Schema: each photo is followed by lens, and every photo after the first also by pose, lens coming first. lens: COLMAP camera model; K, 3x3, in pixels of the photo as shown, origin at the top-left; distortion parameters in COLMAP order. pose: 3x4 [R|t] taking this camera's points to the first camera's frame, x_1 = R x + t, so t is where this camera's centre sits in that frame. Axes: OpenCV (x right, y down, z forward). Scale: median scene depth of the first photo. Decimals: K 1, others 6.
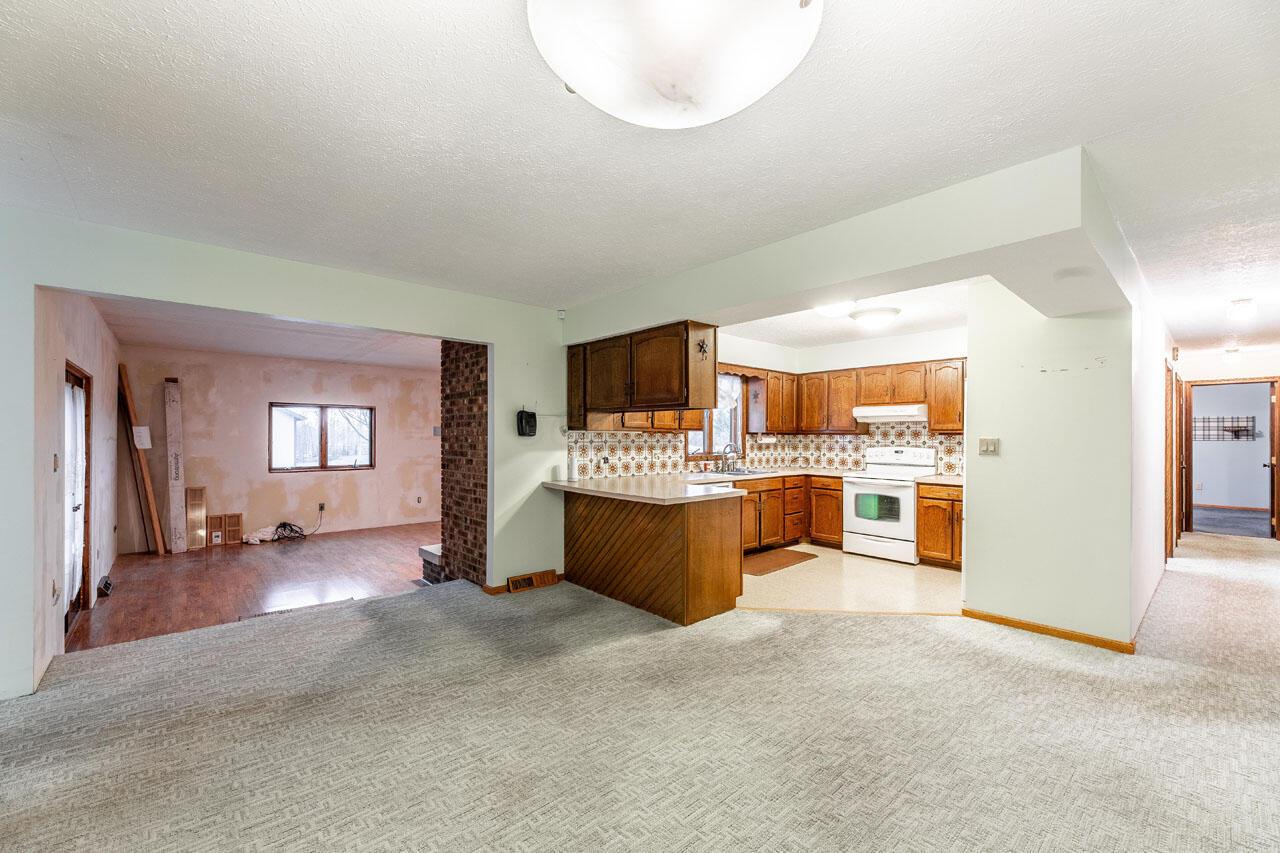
lens RADIAL K [[520.2, 0, 641.8], [0, 520.2, 430.9], [0, 0, 1]] dist [-0.004562, -0.000135]
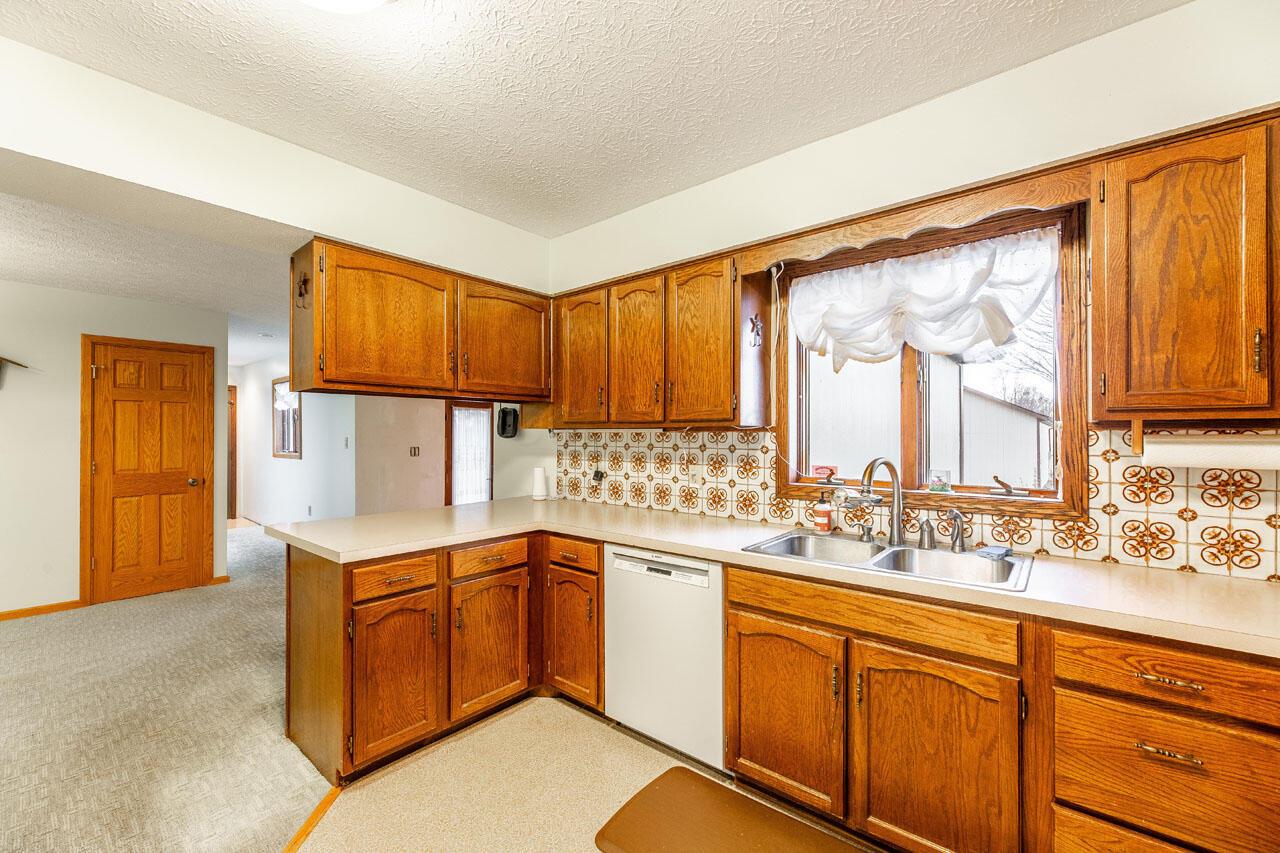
lens RADIAL K [[520.2, 0, 637.7], [0, 520.2, 428.3], [0, 0, 1]] dist [-0.004562, -0.000135]
pose [[0.142348, -0.020088, -0.989613, 0.474210], [0.007752, 0.999786, -0.019180, 0.009778], [0.989786, -0.004941, 0.142473, 0.808239]]
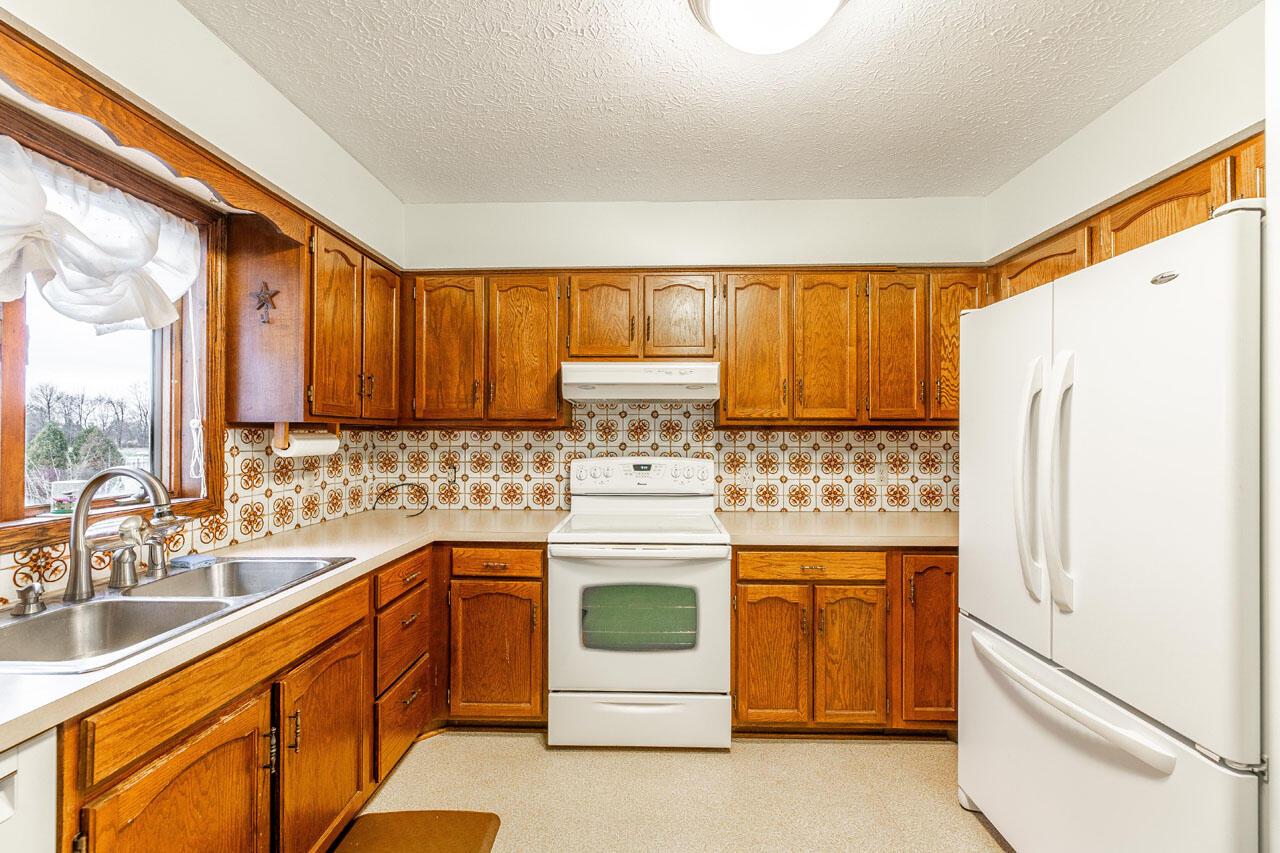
lens RADIAL K [[520.2, 0, 649.8], [0, 520.2, 428.6], [0, 0, 1]] dist [-0.004562, -0.000135]
pose [[0.681547, 0.002085, 0.731772, 0.165135], [-0.004068, 0.999991, 0.000940, 0.005706], [-0.731763, -0.003618, 0.681549, 0.691600]]
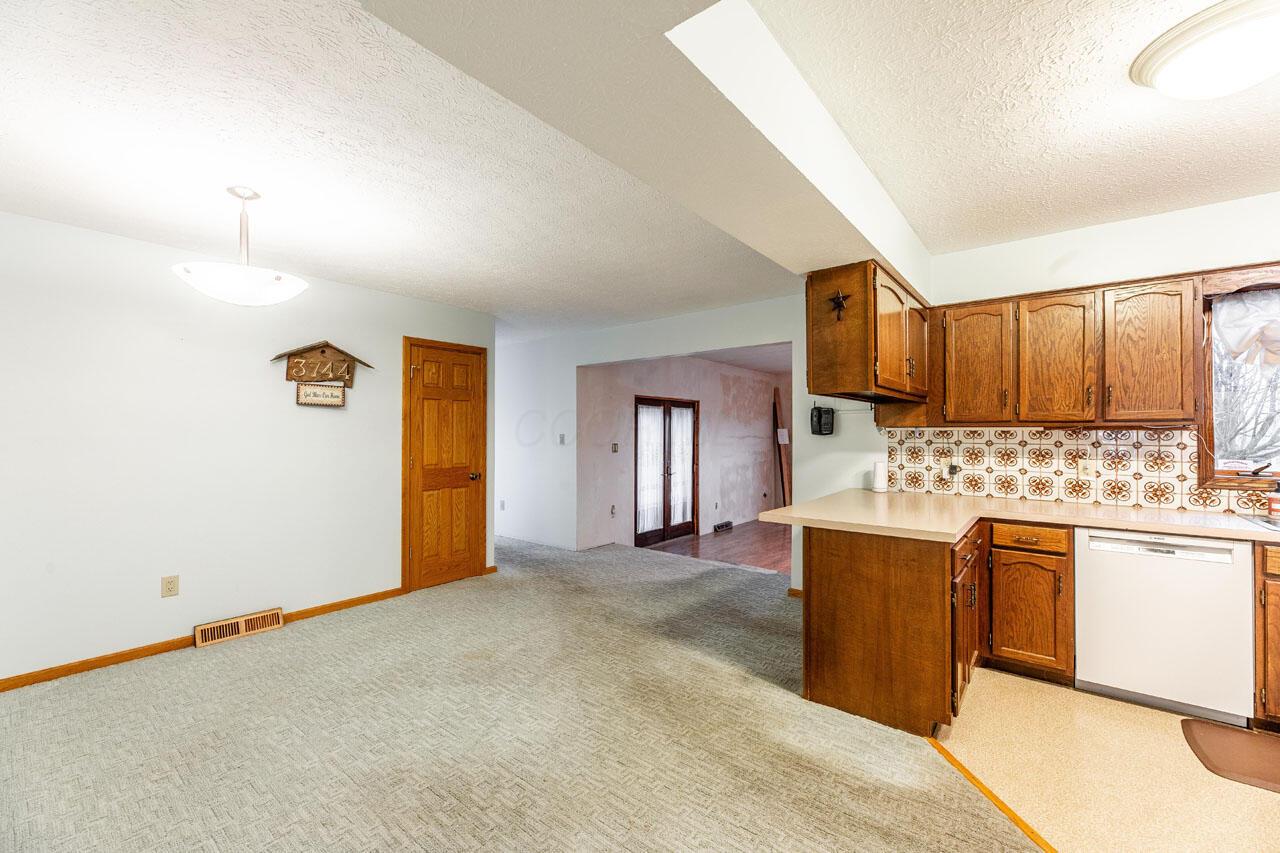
lens RADIAL K [[520.2, 0, 638.8], [0, 520.2, 425.9], [0, 0, 1]] dist [-0.004562, -0.000135]
pose [[0.161501, -0.017640, -0.986715, 0.462137], [0.006158, 0.999839, -0.016867, 0.006113], [0.986853, -0.003352, 0.161584, 0.400162]]
